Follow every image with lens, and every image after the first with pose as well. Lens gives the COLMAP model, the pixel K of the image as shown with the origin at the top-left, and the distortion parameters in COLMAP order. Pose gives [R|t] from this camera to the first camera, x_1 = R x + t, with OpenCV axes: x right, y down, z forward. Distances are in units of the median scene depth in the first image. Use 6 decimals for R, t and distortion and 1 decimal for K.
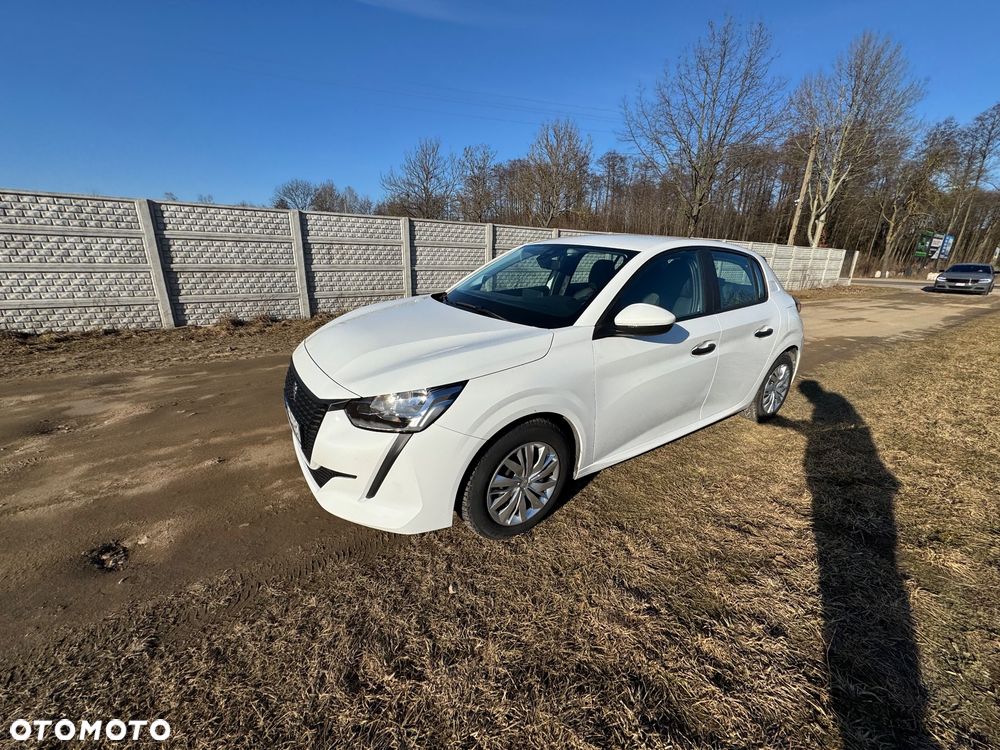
lens RADIAL K [[394.3, 0, 497.5], [0, 394.3, 375.1], [0, 0, 1]] dist [-0.001526, 0.000140]
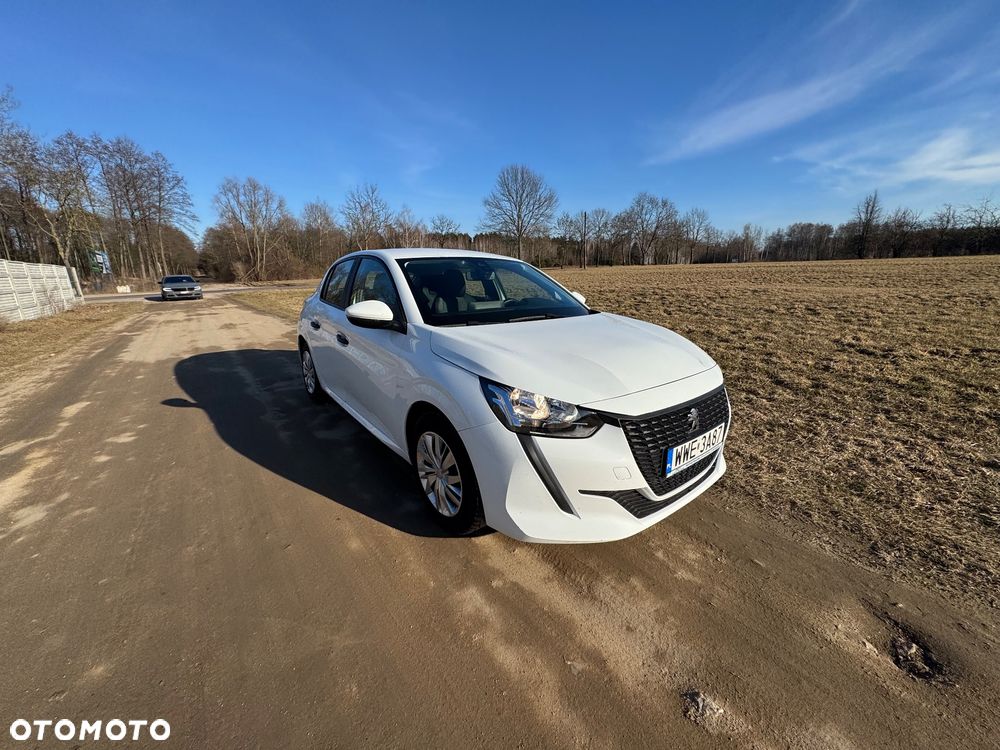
lens RADIAL K [[394.3, 0, 499.5], [0, 394.3, 376.6], [0, 0, 1]] dist [-0.001526, 0.000140]
pose [[-0.076804, -0.284537, 0.955584, -0.360463], [0.316569, 0.901863, 0.293985, -0.123350], [-0.945455, 0.325088, 0.020809, 0.378316]]
